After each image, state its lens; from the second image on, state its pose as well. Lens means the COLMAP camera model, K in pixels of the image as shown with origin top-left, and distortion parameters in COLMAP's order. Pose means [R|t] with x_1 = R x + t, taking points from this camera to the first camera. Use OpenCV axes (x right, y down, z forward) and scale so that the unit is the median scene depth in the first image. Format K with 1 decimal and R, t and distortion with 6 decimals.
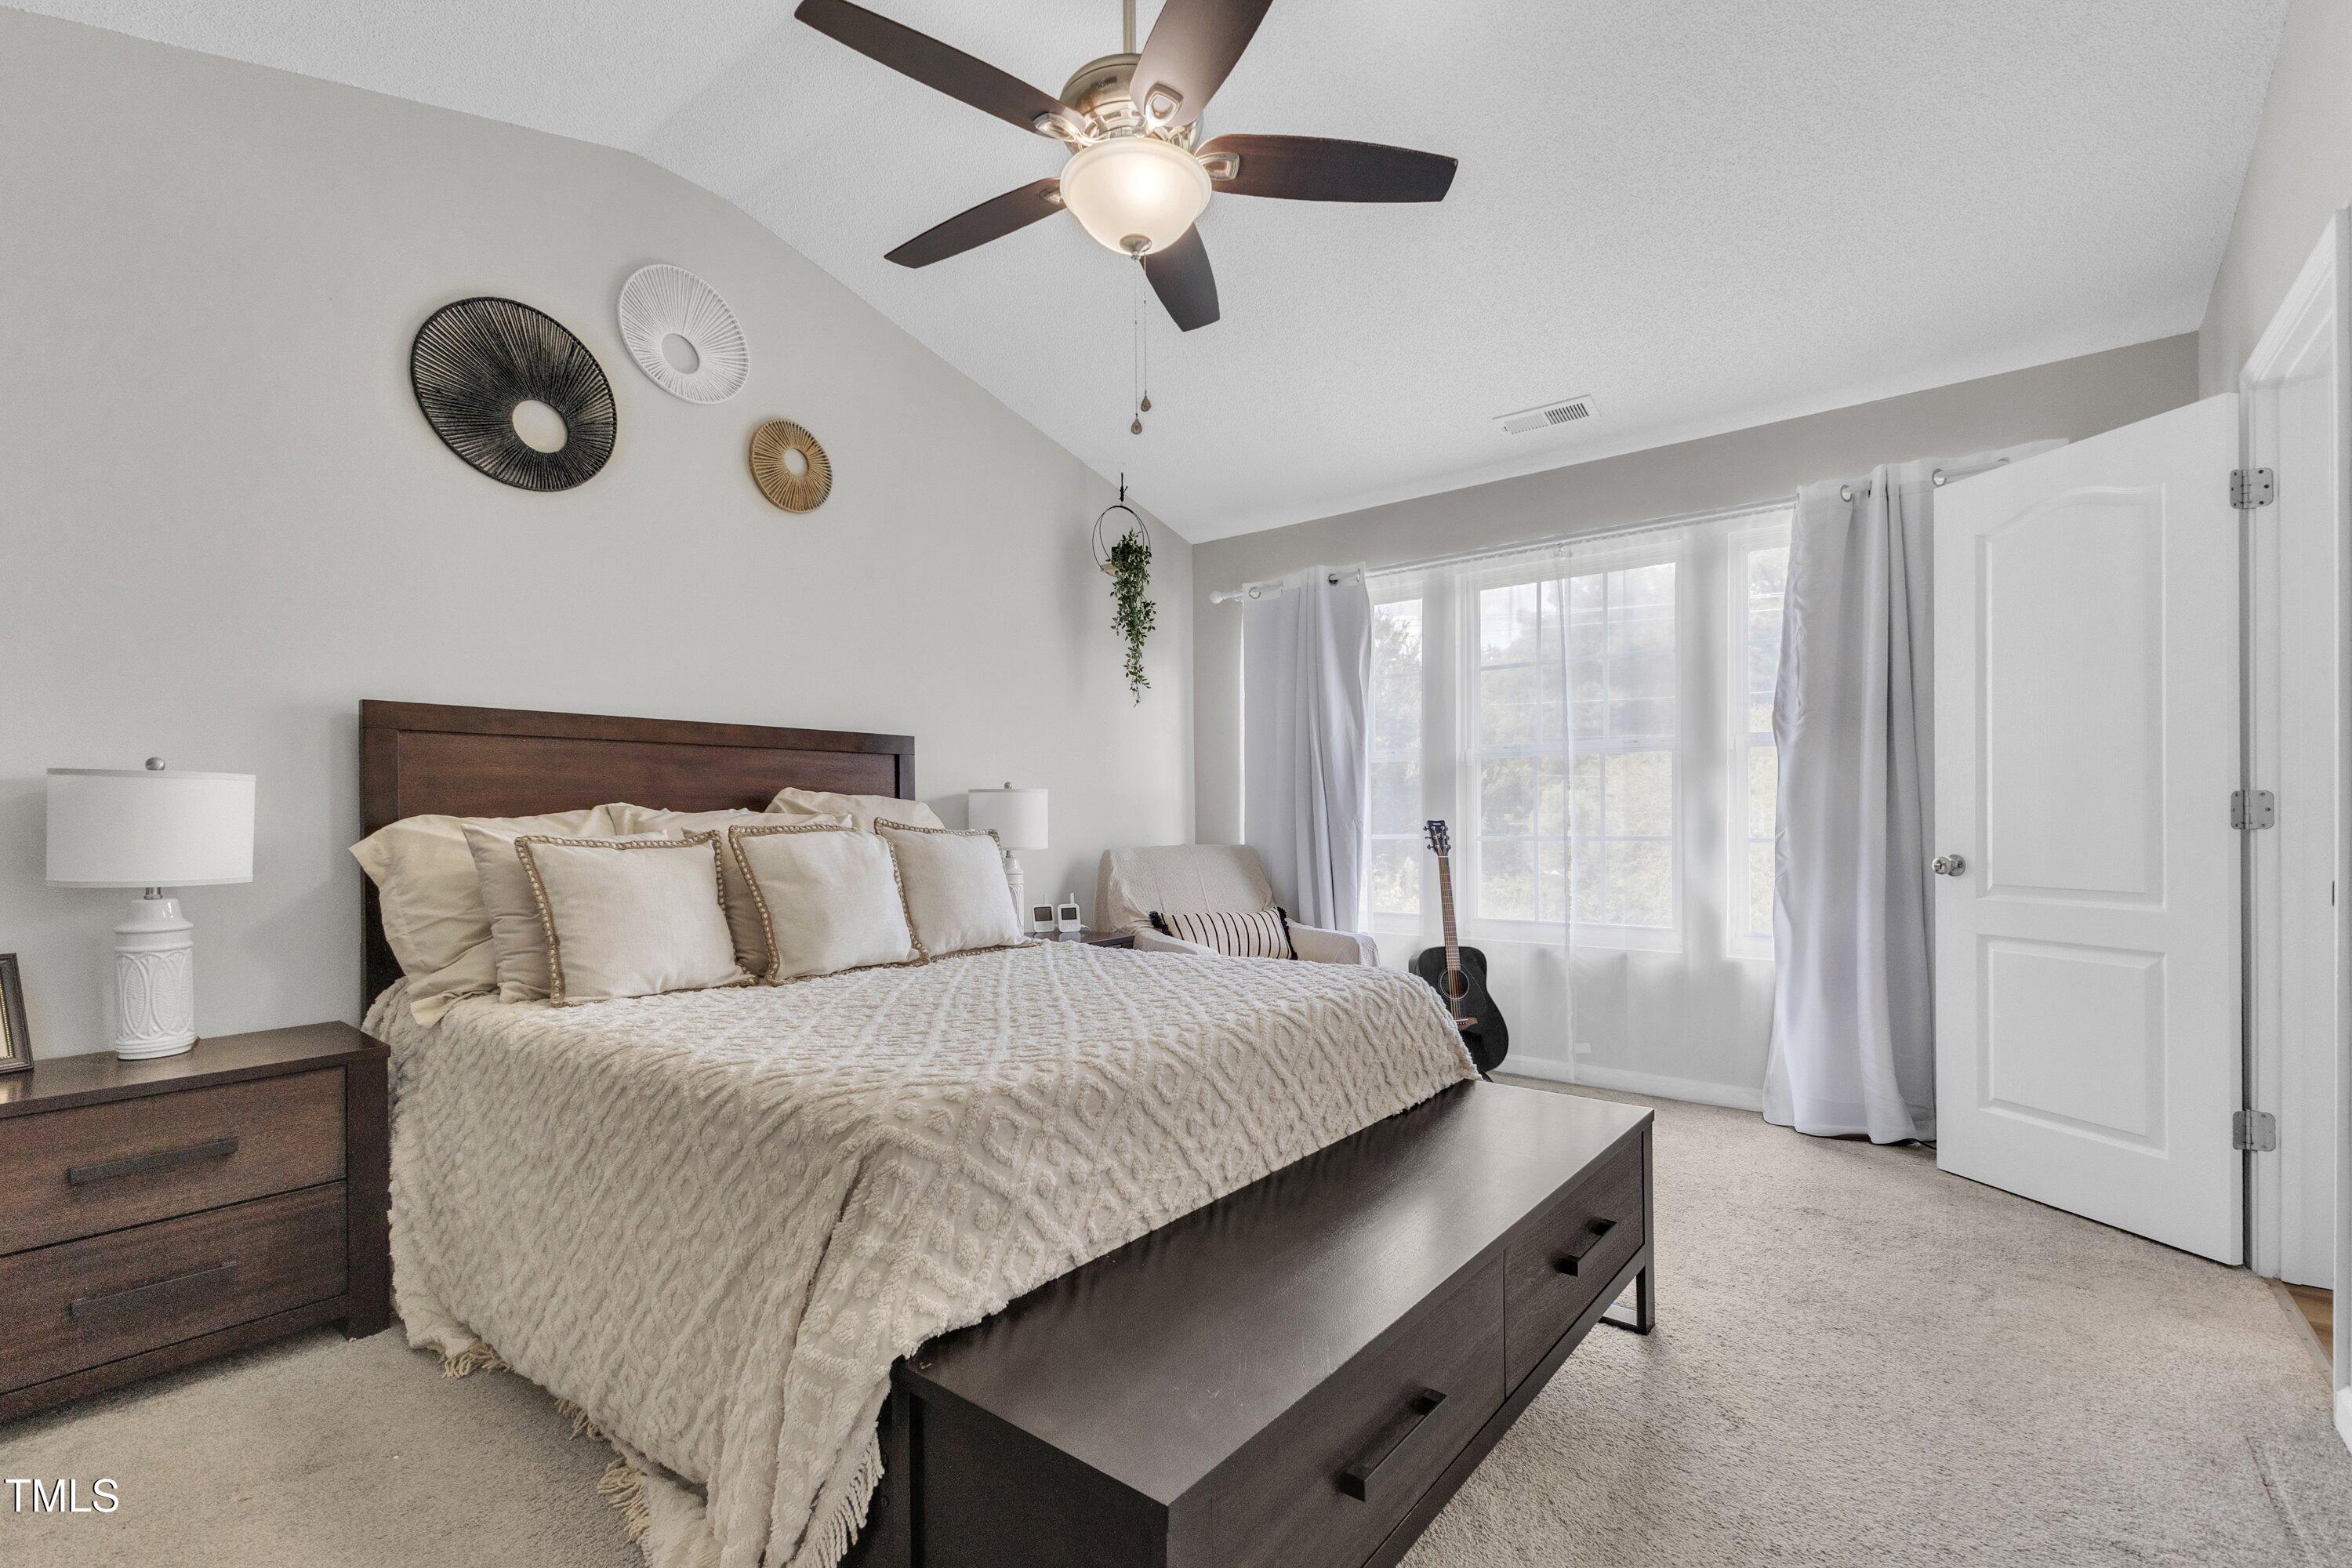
lens RADIAL K [[1020.2, 0, 1184.2], [0, 1020.2, 813.7], [0, 0, 1]] dist [-0.000430, -0.000183]
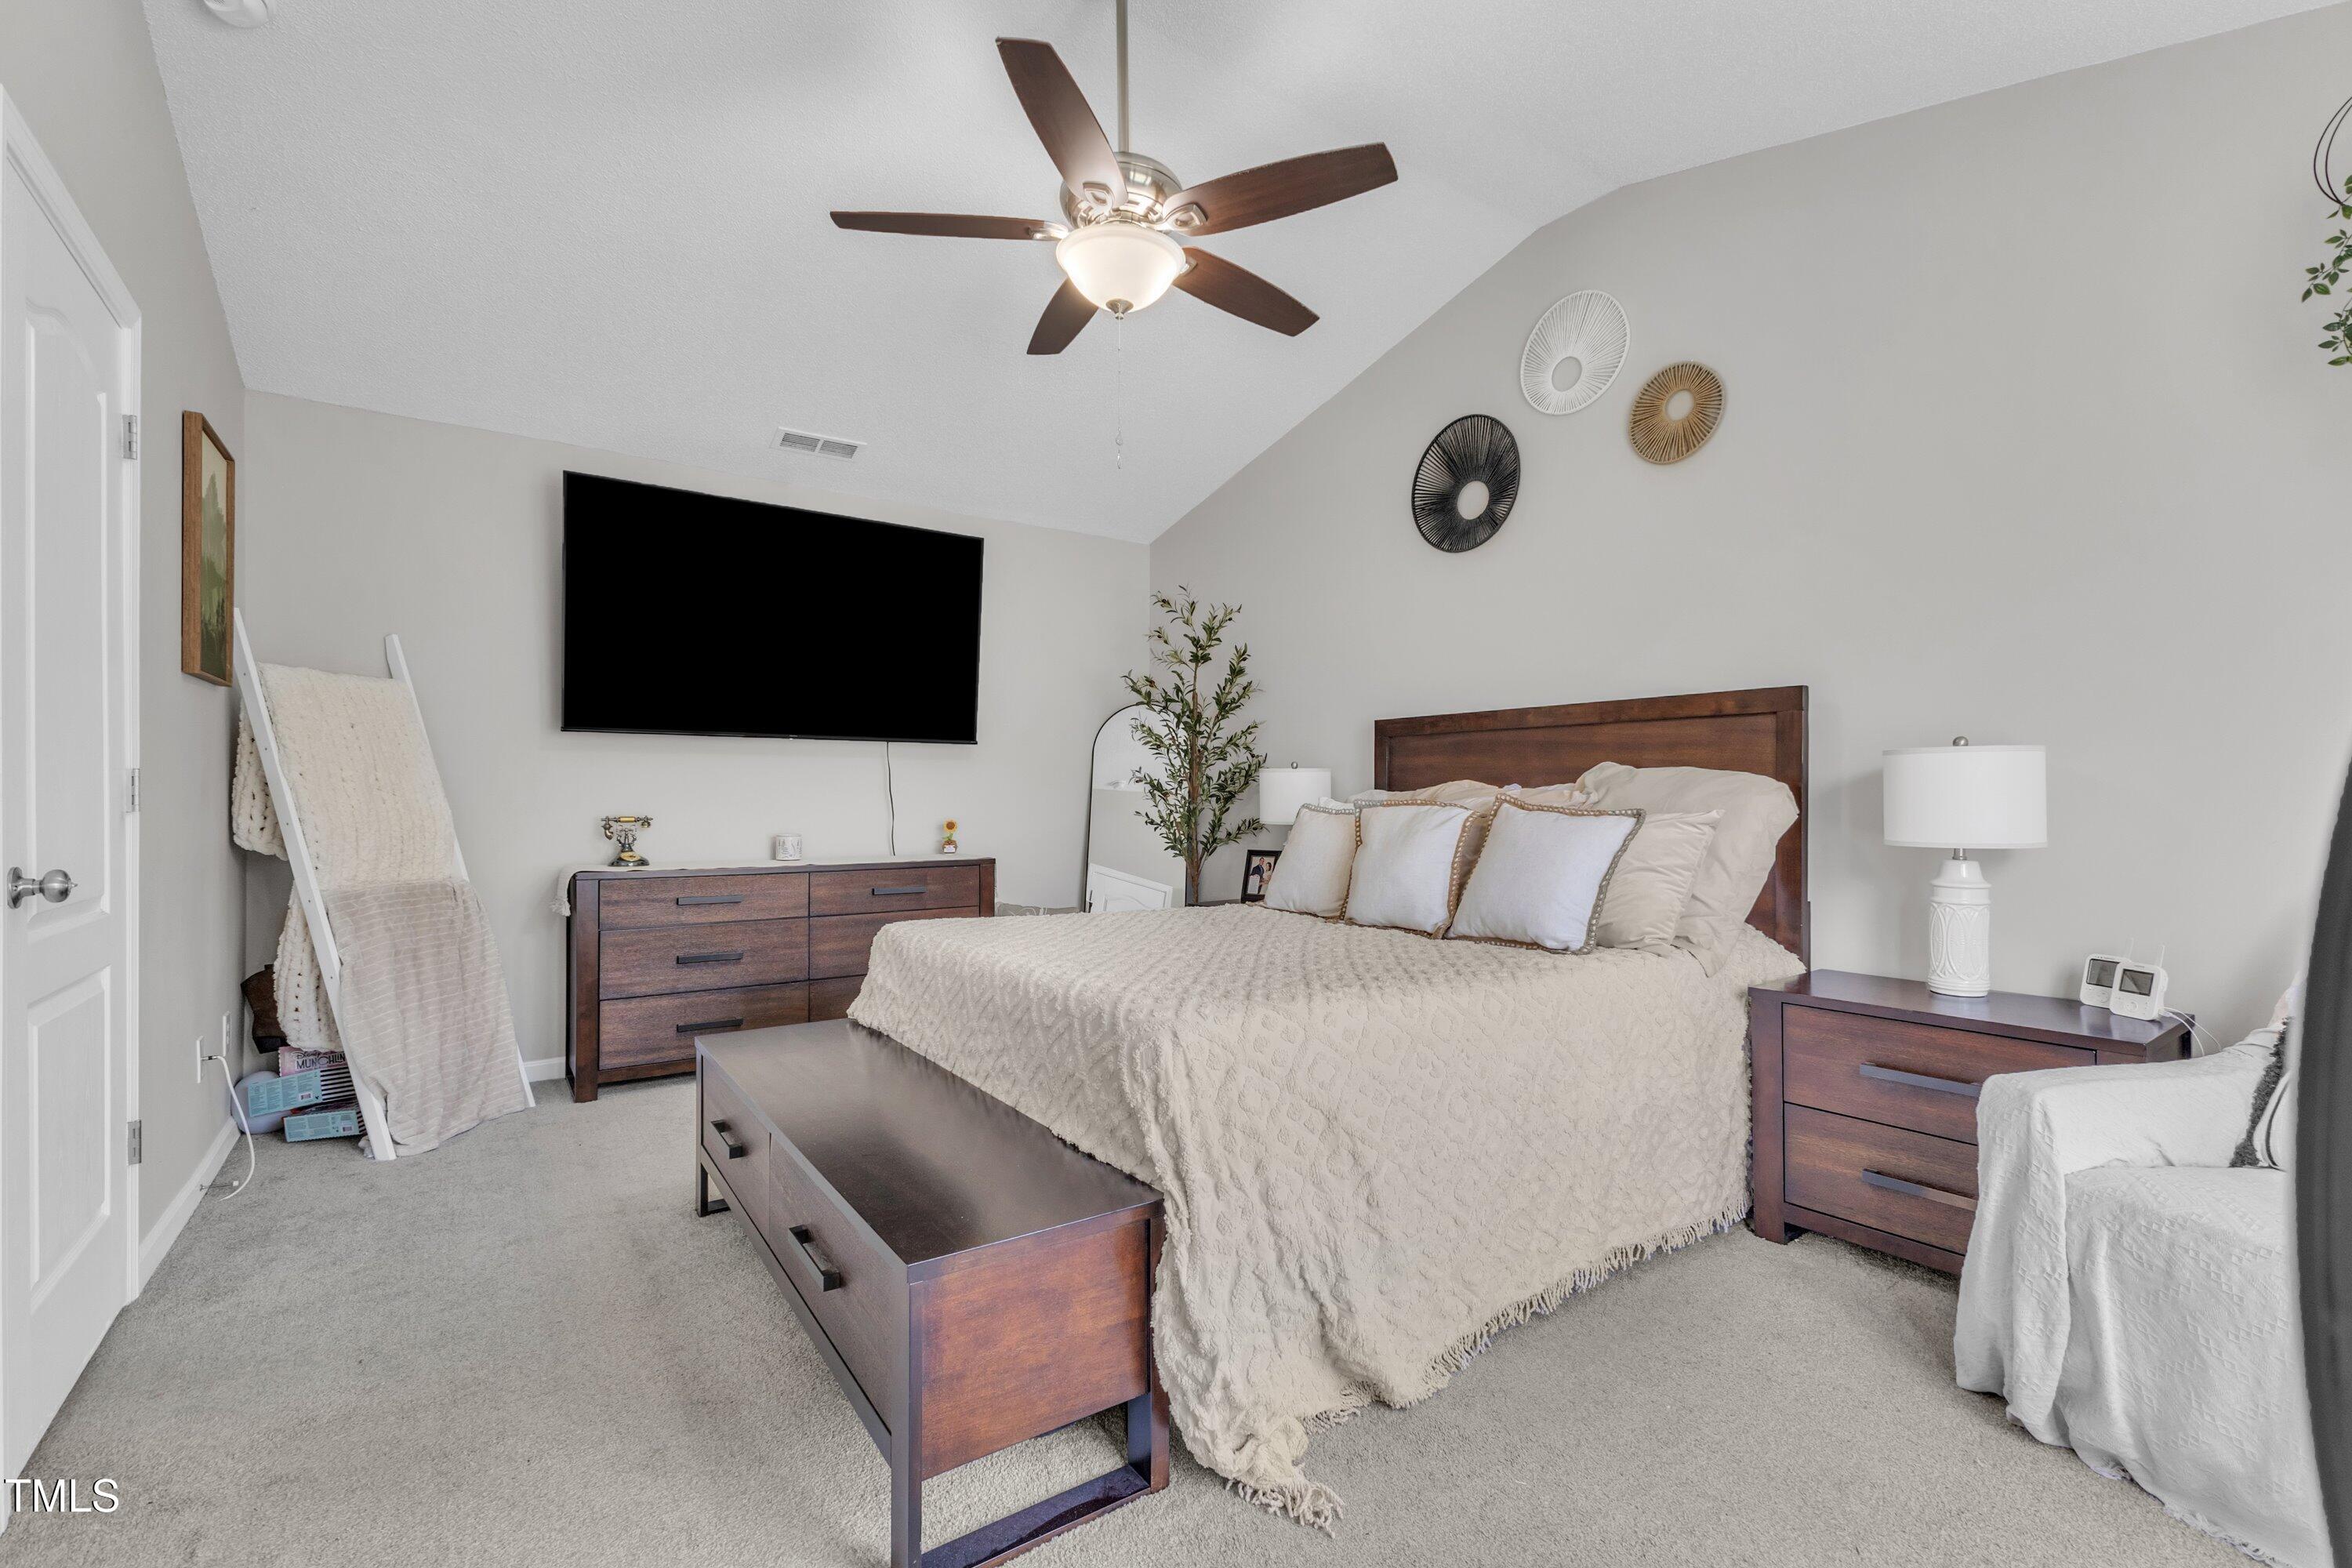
lens RADIAL K [[1024.6, 0, 1184.7], [0, 1024.6, 787.5], [0, 0, 1]] dist [0.006647, 0.000012]
pose [[-0.286669, 0.001916, -0.958028, 0.625201], [0.001914, 0.999997, 0.001428, -0.003341], [0.958028, -0.001425, -0.286672, 0.831730]]
